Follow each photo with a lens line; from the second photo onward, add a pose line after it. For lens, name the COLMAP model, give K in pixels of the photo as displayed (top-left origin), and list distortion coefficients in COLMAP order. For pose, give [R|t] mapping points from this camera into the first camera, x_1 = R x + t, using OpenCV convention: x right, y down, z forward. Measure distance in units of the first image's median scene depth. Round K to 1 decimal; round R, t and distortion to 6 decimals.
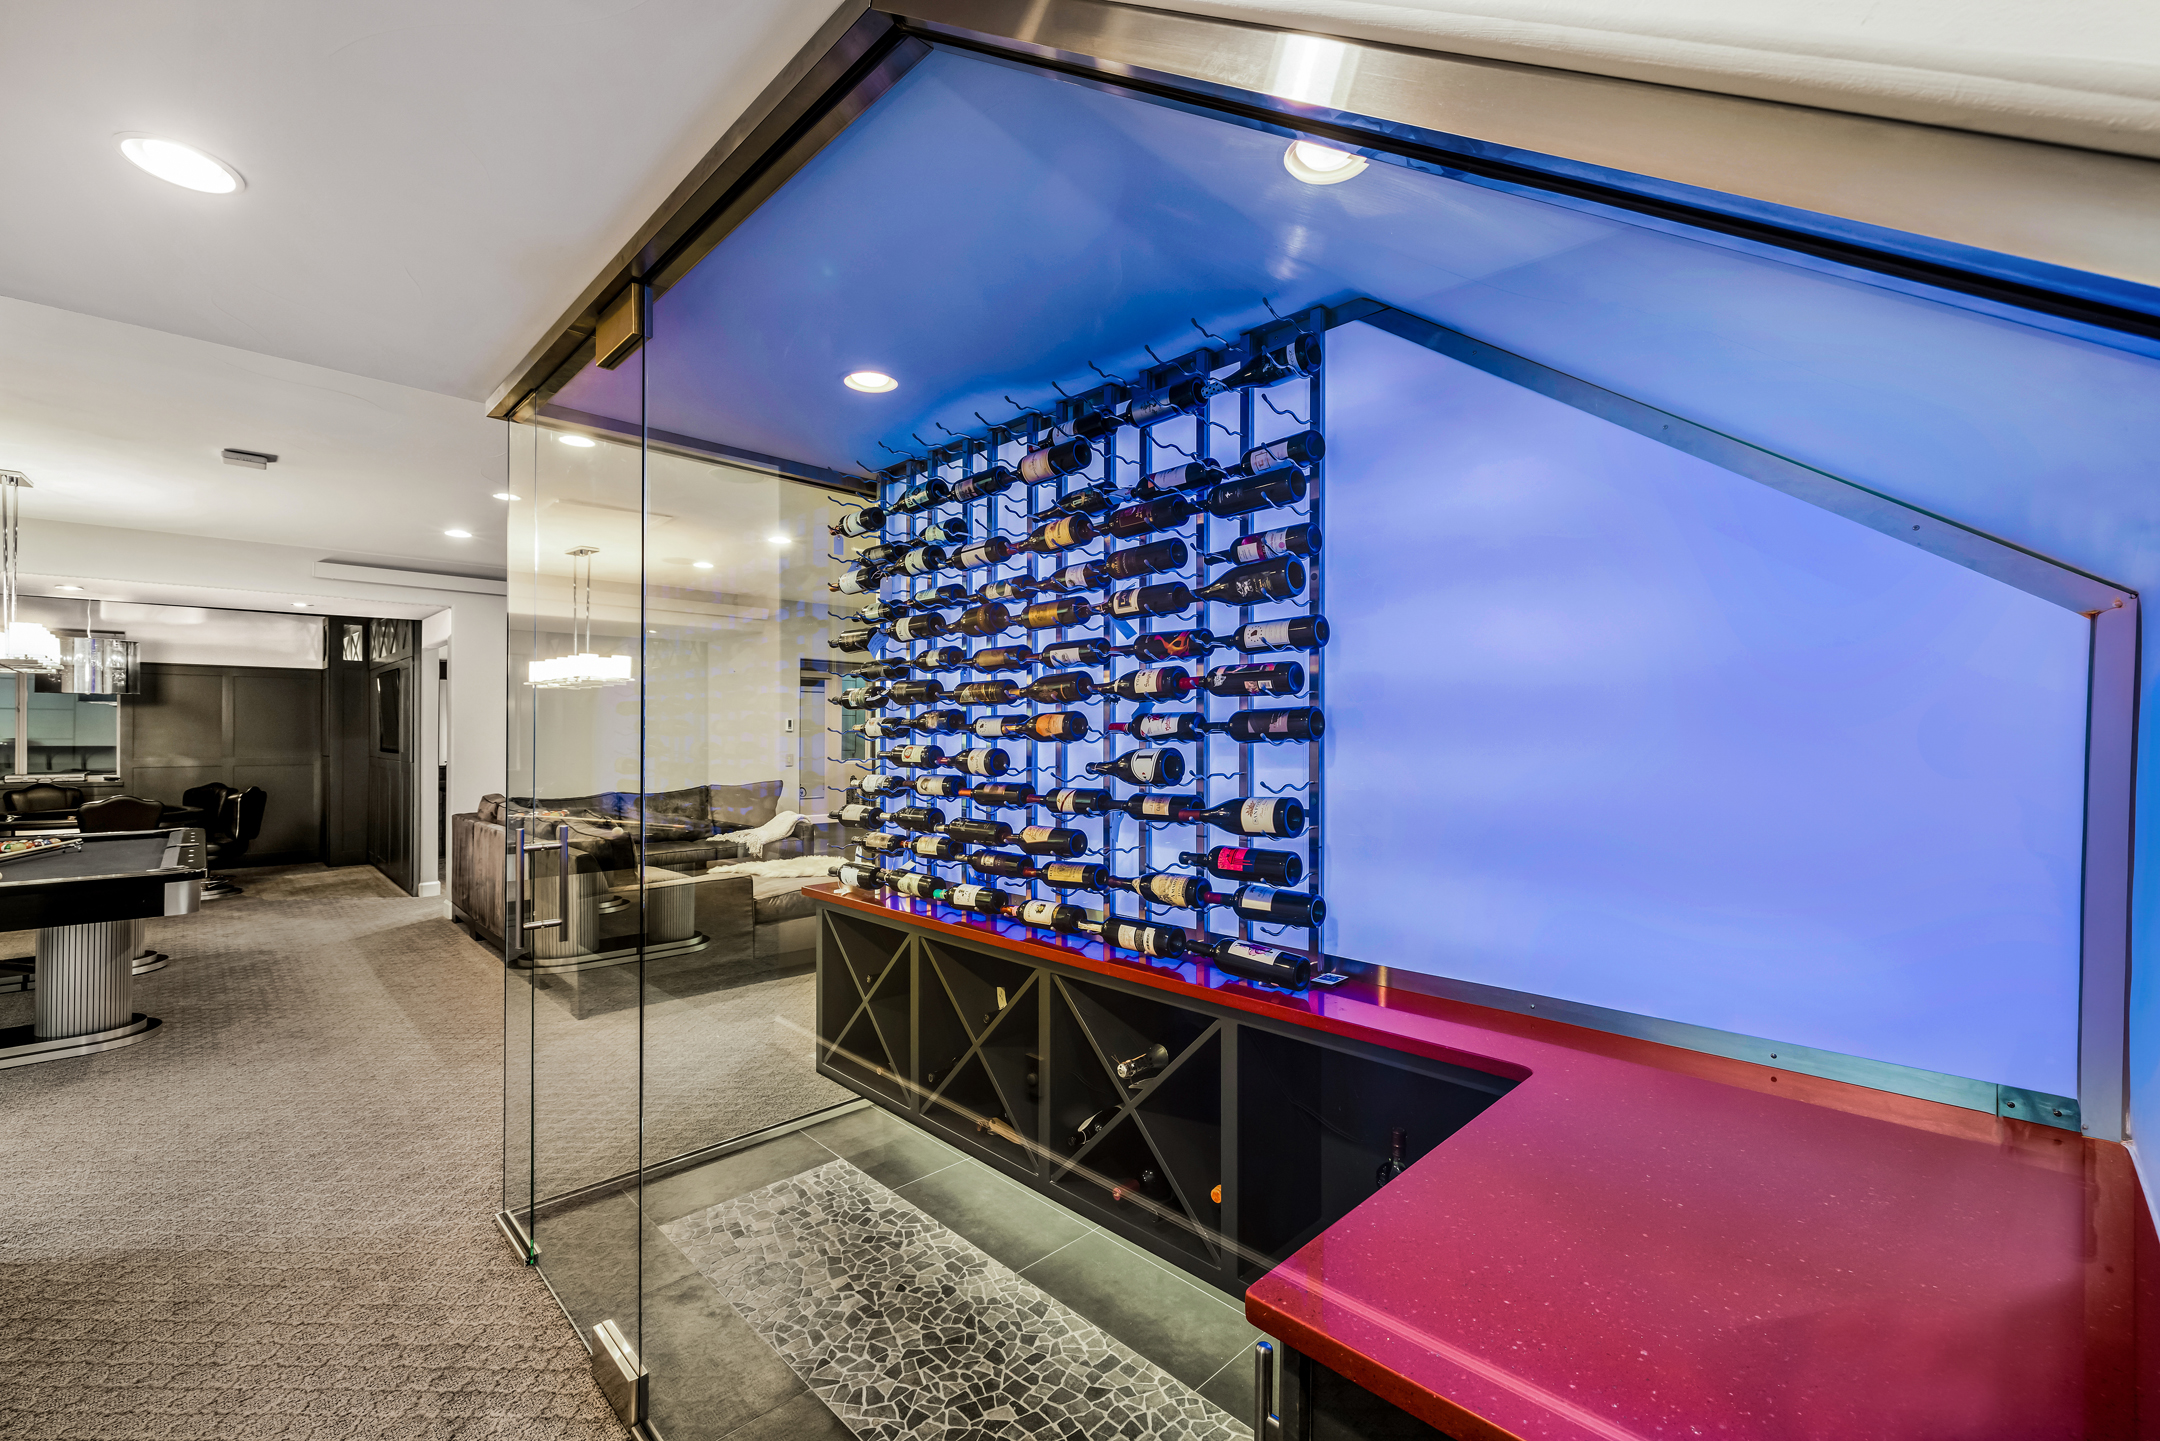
lens RADIAL K [[900.9, 0, 1087.6], [0, 900.9, 732.3], [0, 0, 1]] dist [-0.000654, 0.000014]
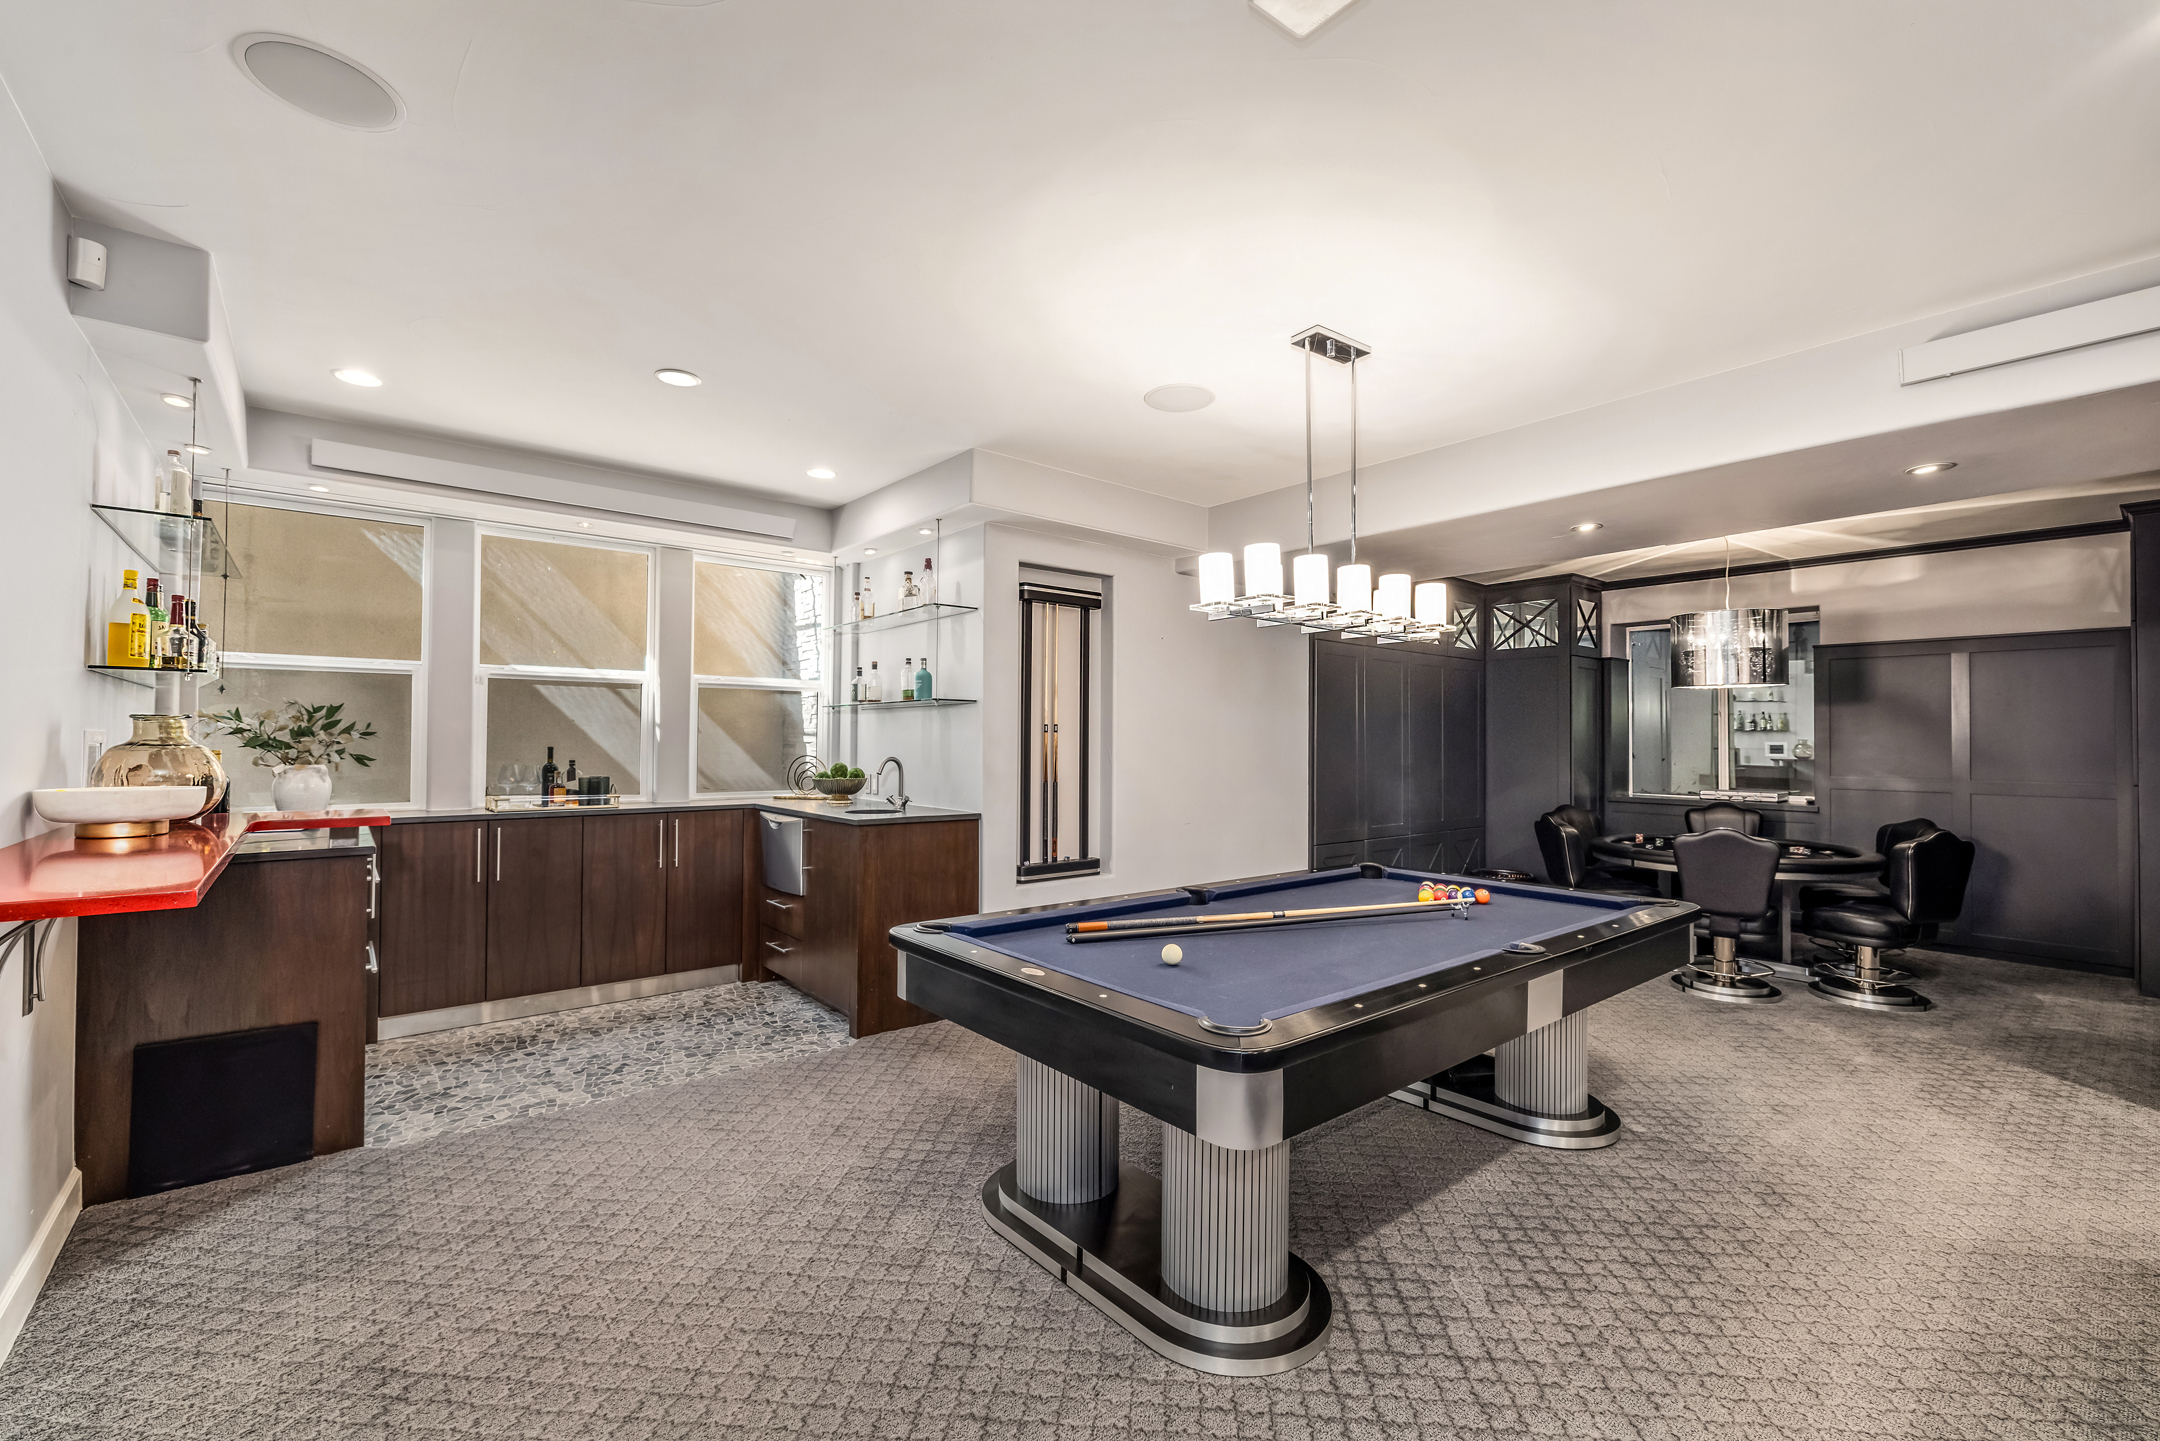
lens RADIAL K [[900.9, 0, 1087.6], [0, 900.9, 732.3], [0, 0, 1]] dist [-0.000654, 0.000014]
pose [[-0.090850, -0.011414, -0.995799, -0.266214], [-0.003998, 0.999930, -0.011097, 0.003786], [0.995857, 0.002973, -0.090889, 0.452132]]
